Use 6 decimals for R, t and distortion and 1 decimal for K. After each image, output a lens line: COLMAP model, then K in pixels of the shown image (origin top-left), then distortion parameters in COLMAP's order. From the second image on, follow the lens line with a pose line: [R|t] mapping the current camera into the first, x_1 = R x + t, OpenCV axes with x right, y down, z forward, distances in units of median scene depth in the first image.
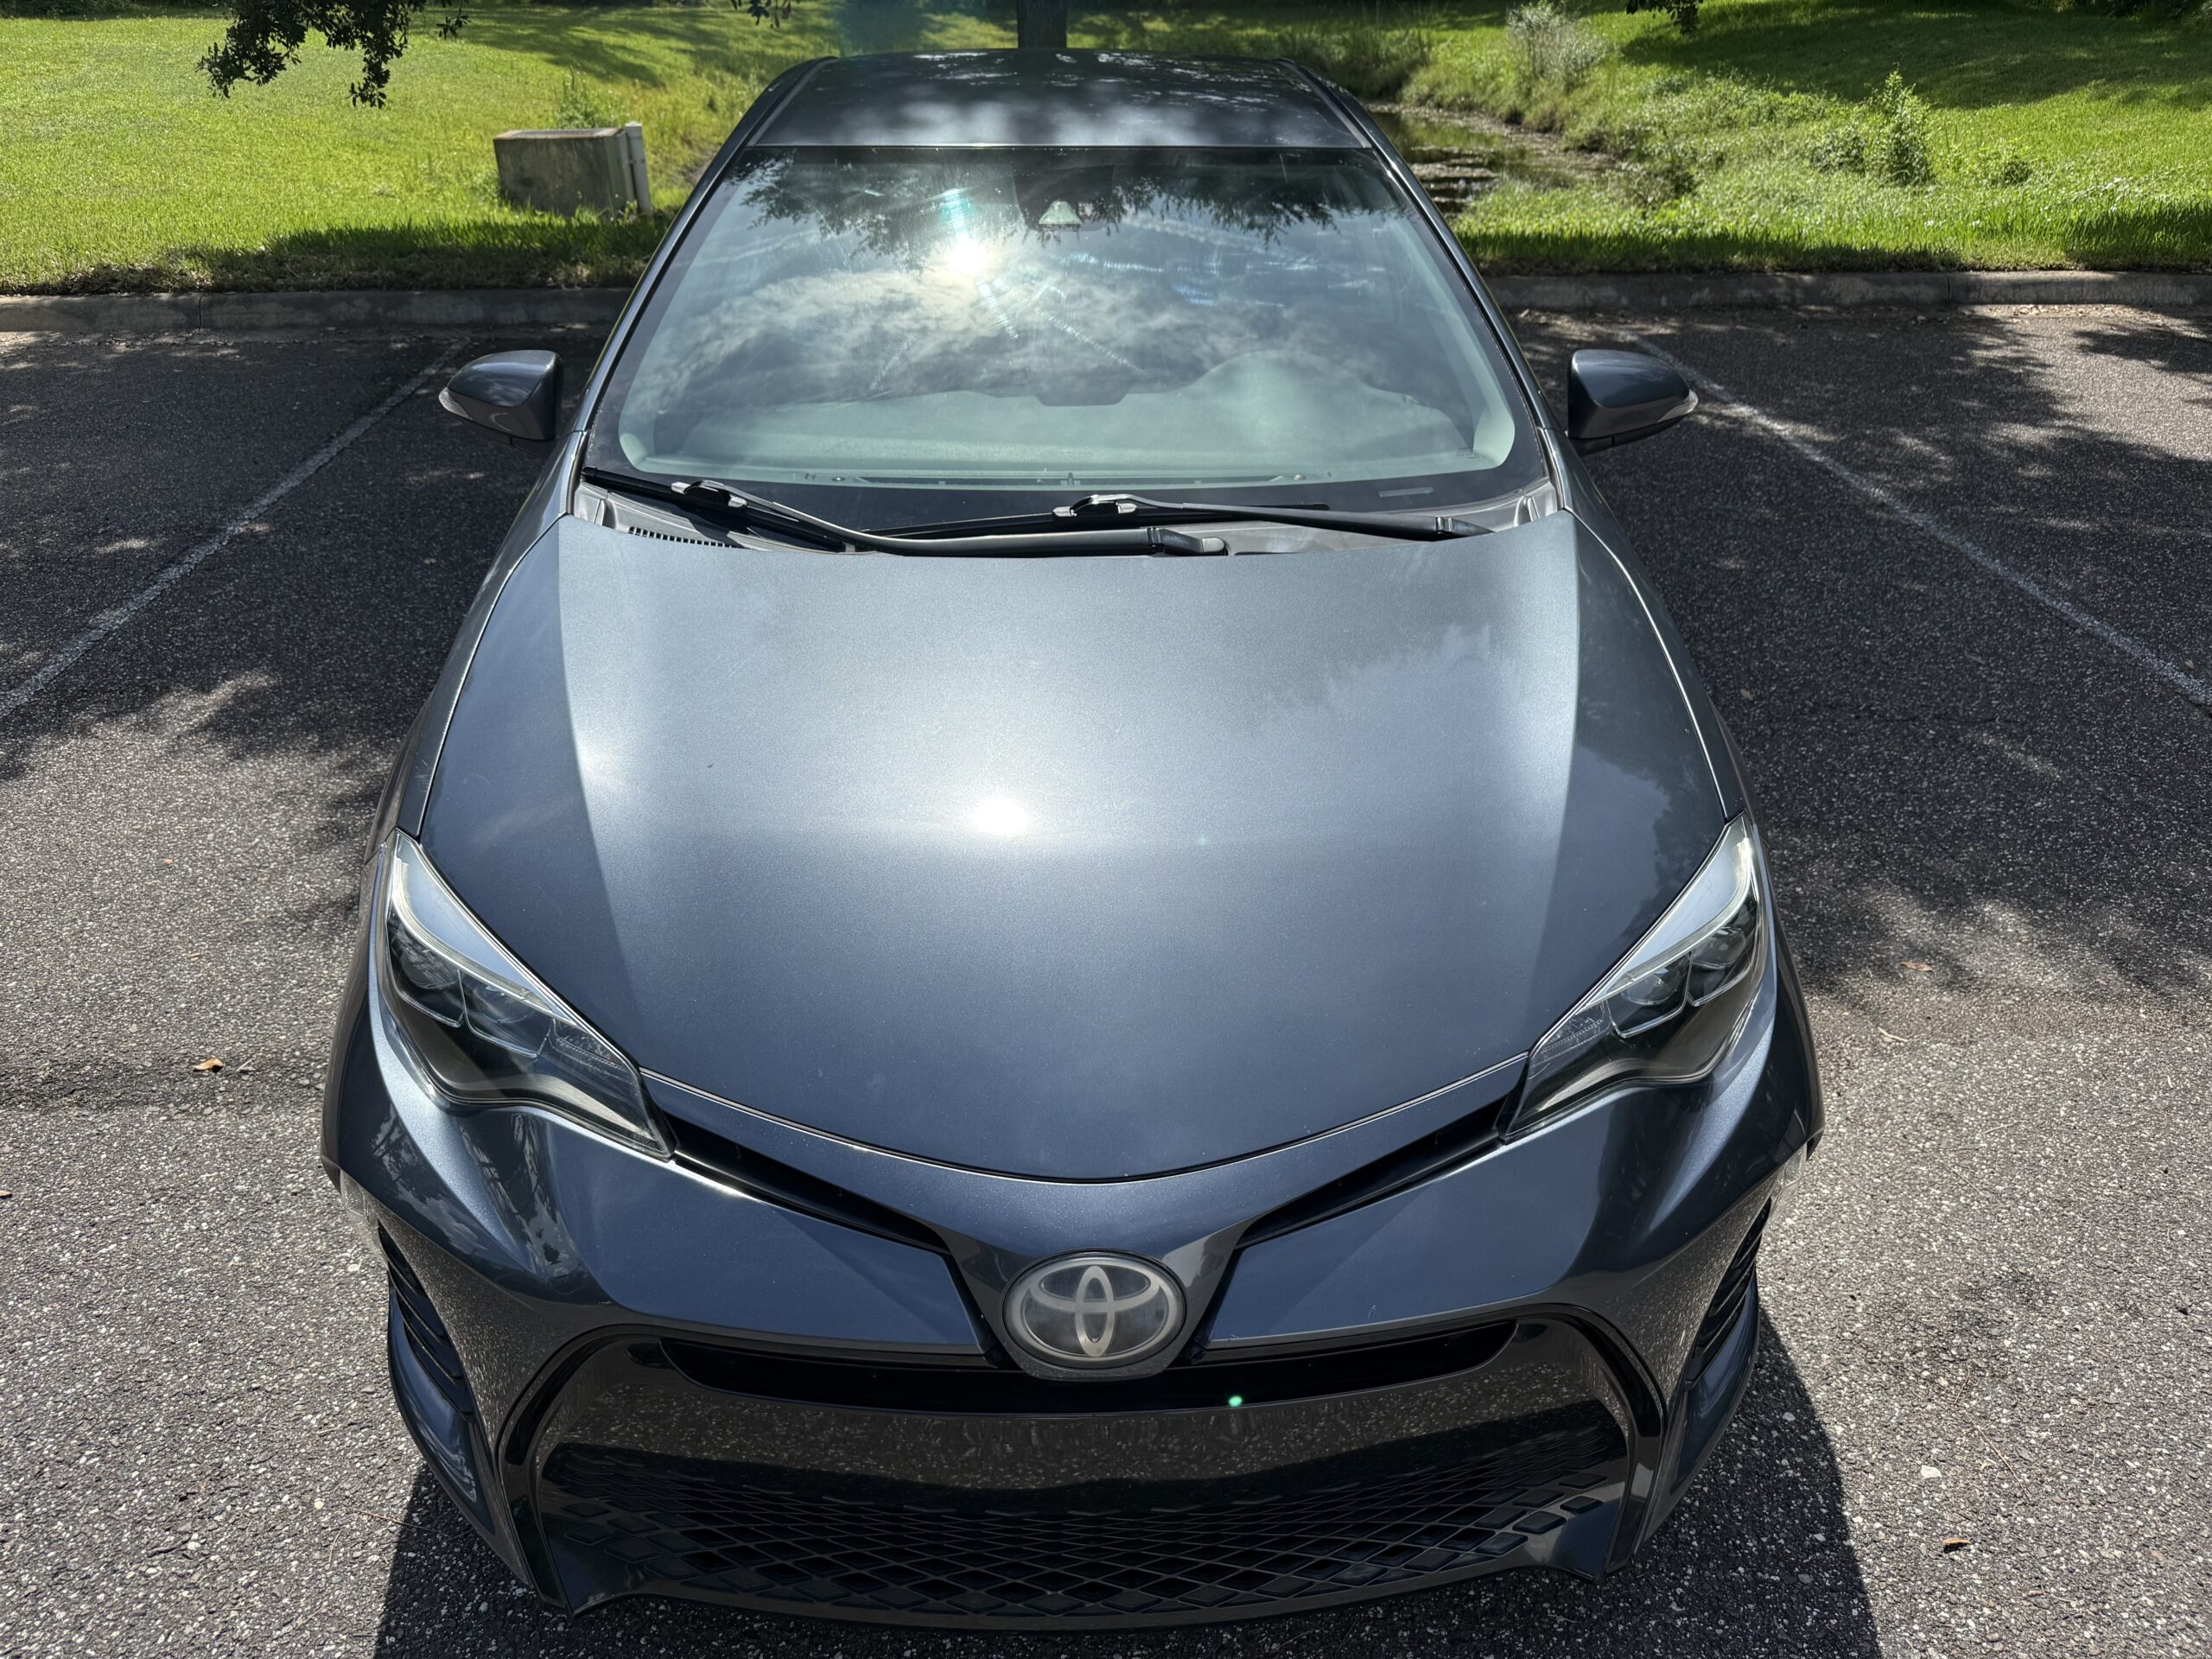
lens RADIAL K [[1537.8, 0, 1106.0], [0, 1537.8, 829.5], [0, 0, 1]] dist [0.026840, -0.033544]
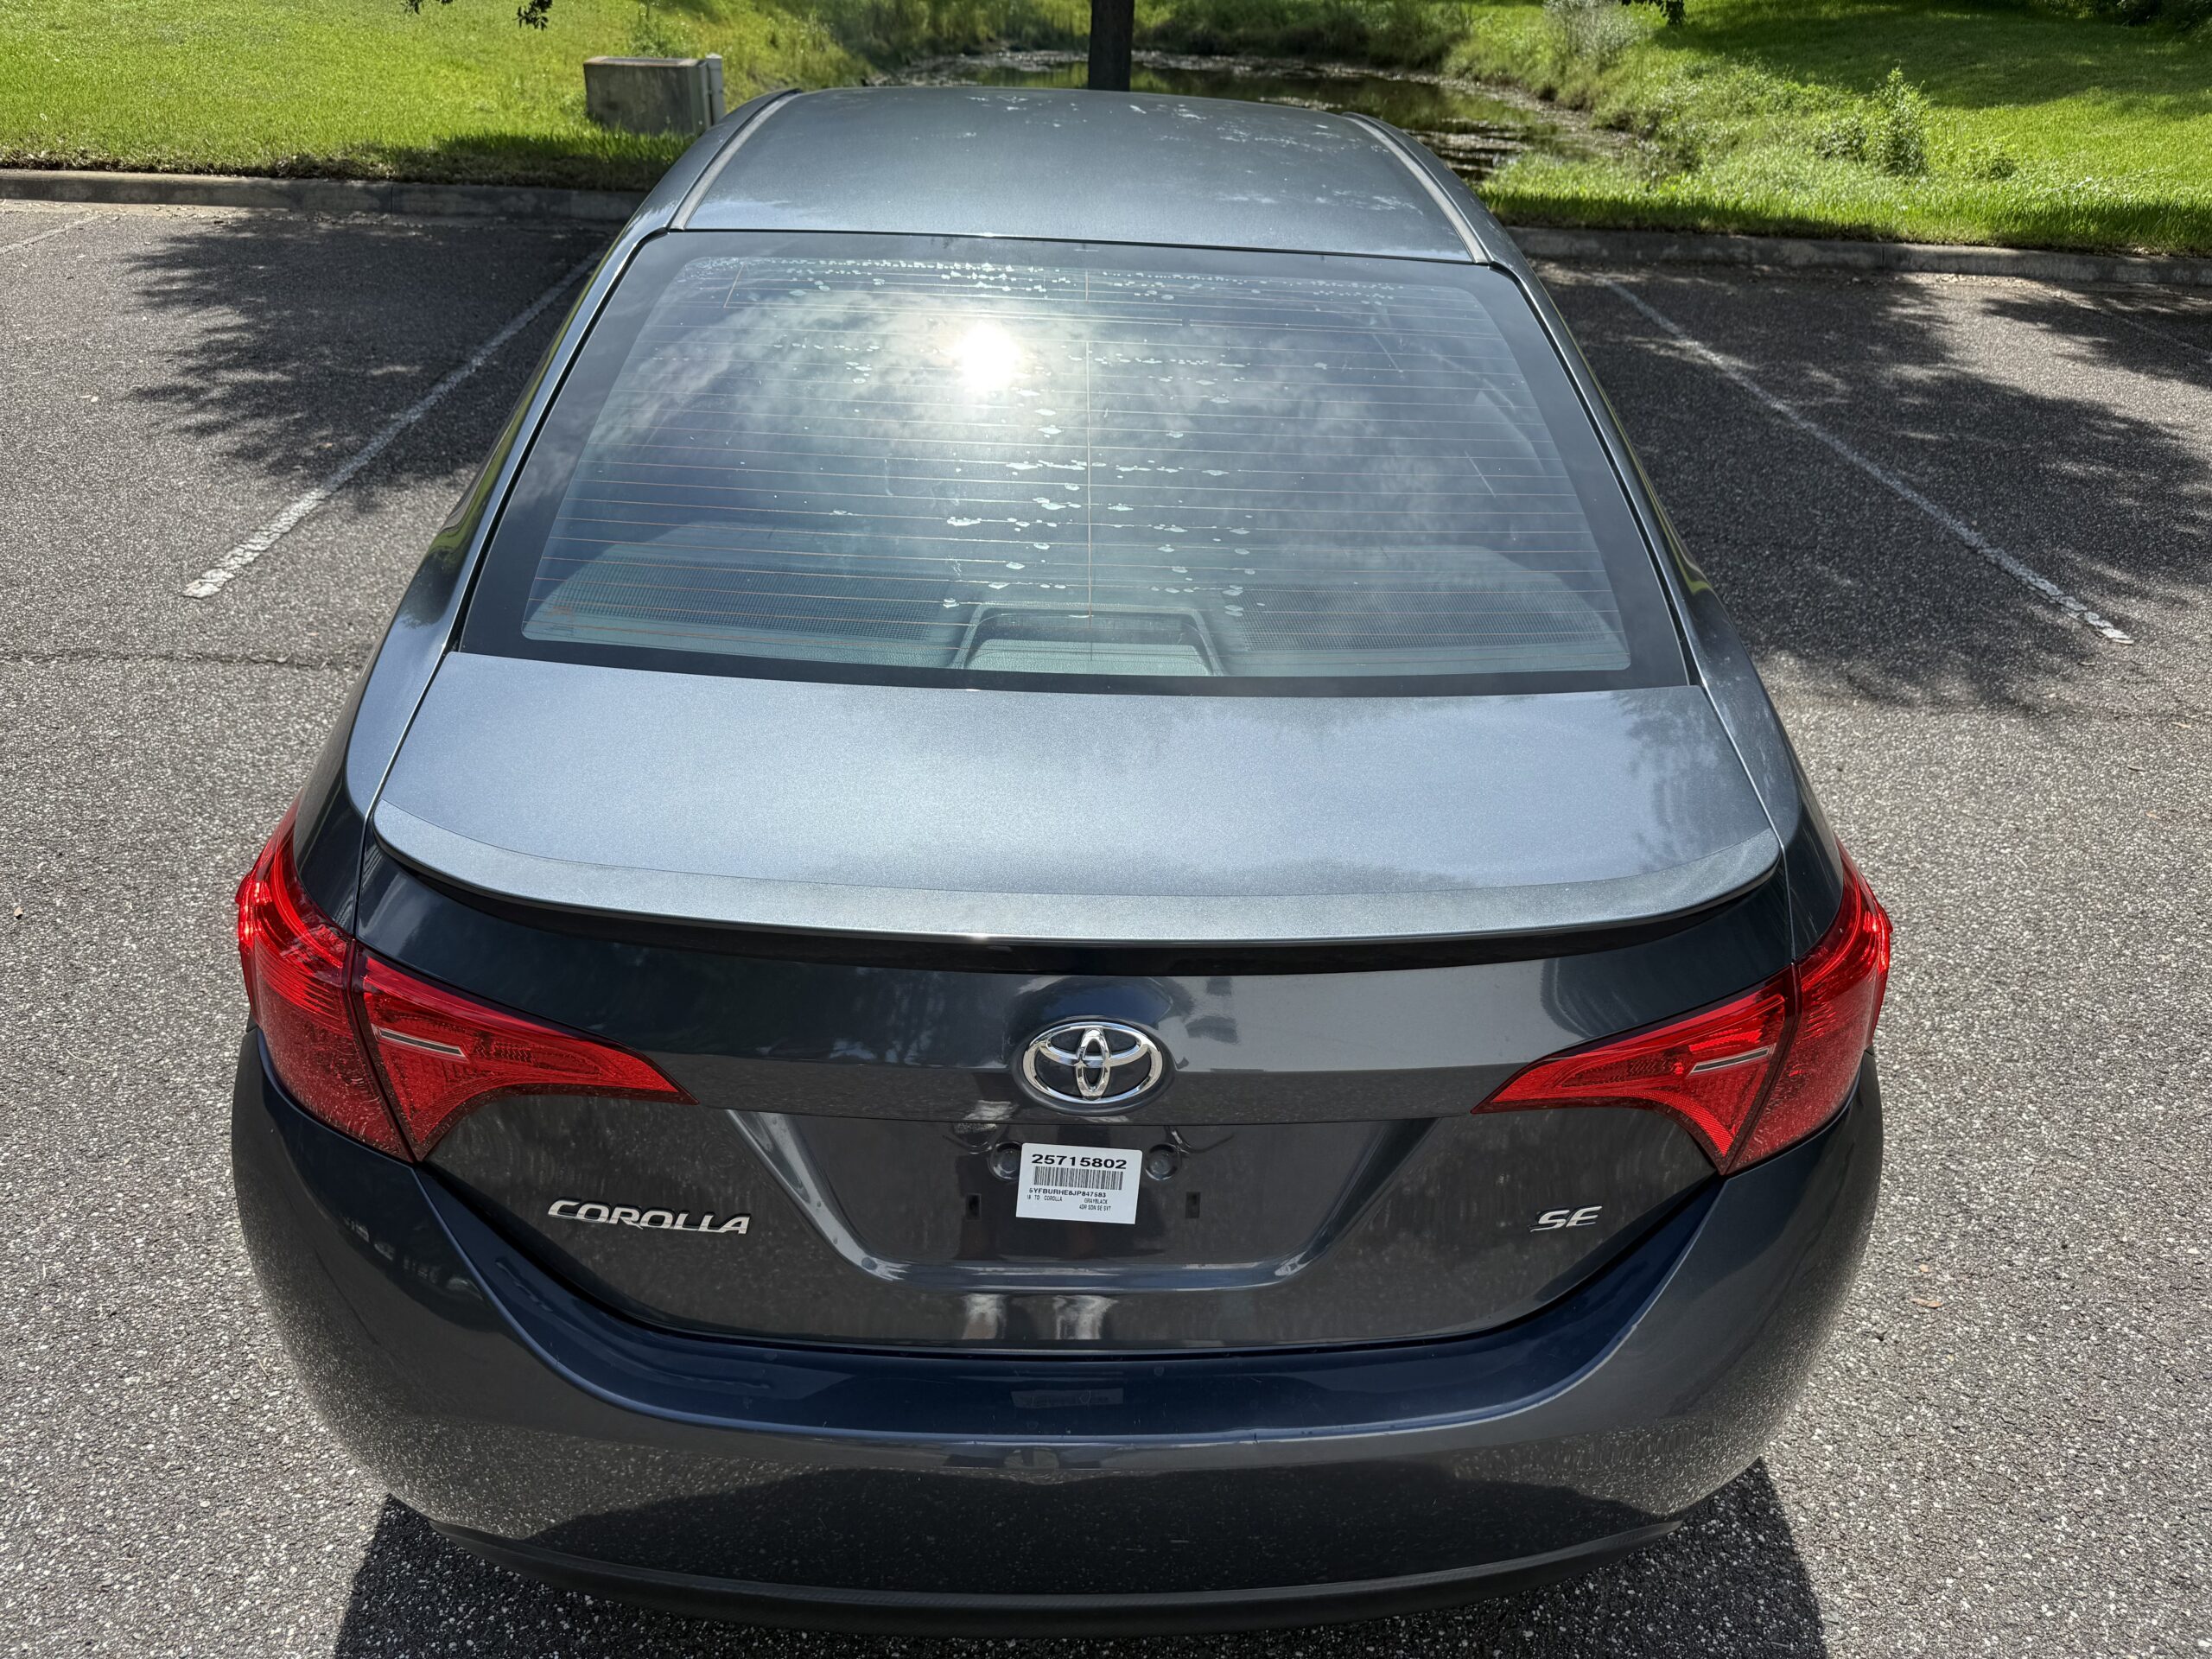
lens RADIAL K [[1554.5, 0, 1119.0], [0, 1554.5, 841.3], [0, 0, 1]] dist [0.030471, -0.041296]
pose [[0.998810, 0.048203, 0.007380, -0.017778], [-0.048370, 0.998533, 0.024339, 0.087856], [-0.006196, -0.024667, 0.999677, -0.182248]]
